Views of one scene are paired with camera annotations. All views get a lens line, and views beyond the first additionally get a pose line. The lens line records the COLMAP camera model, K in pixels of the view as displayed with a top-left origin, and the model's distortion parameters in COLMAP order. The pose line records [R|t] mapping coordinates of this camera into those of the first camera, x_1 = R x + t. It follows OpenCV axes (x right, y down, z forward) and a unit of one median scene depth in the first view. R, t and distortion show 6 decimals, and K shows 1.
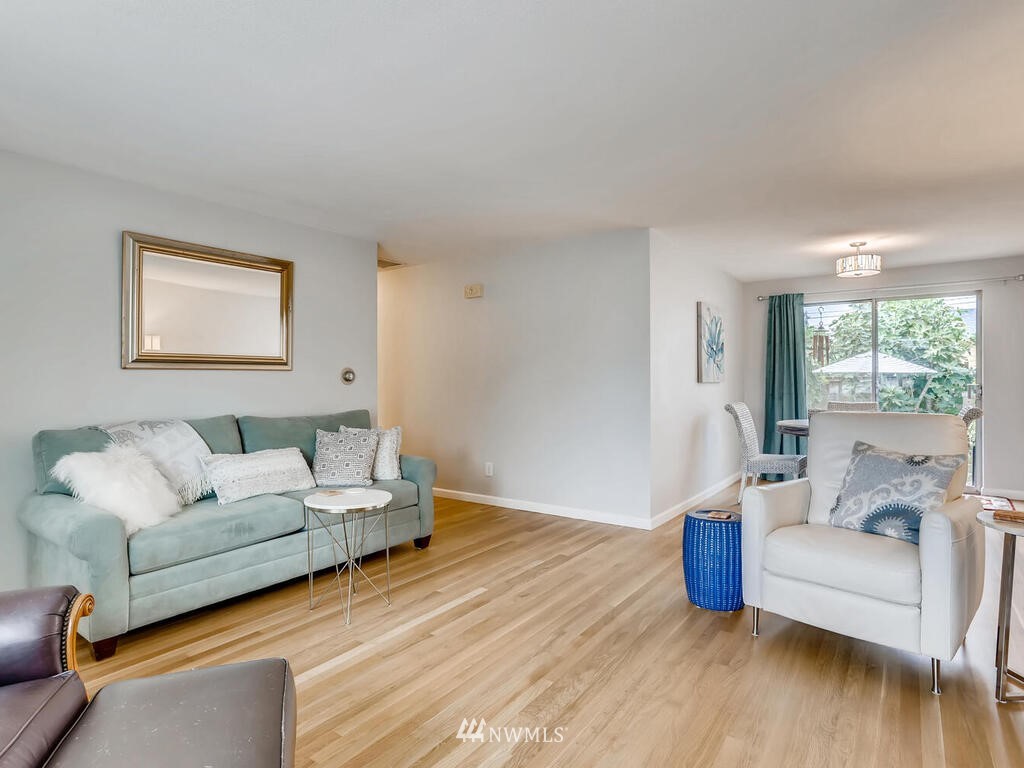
lens RADIAL K [[577.4, 0, 511.3], [0, 577.4, 372.0], [0, 0, 1]] dist [-0.003666, -0.000595]
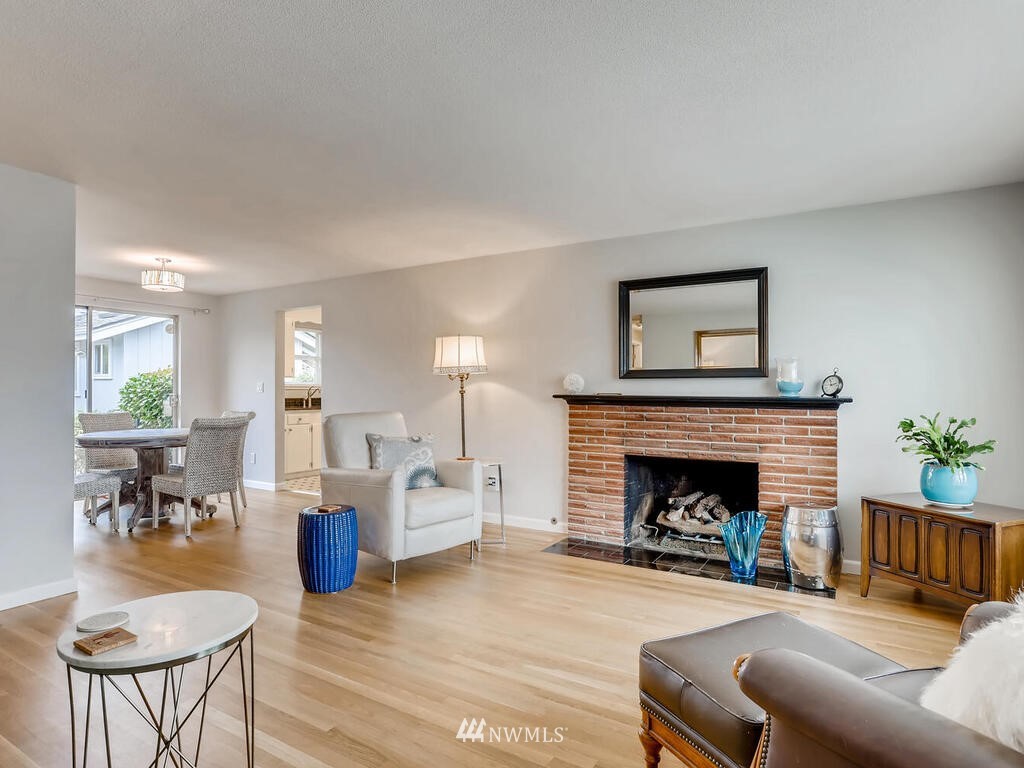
lens RADIAL K [[586.1, 0, 492.7], [0, 586.1, 386.8], [0, 0, 1]] dist [-0.001892, -0.000093]
pose [[-0.053268, -0.001207, 0.998580, -0.967356], [-0.014137, 0.999900, 0.000454, 0.000367], [-0.998480, -0.014092, -0.053280, 0.873317]]
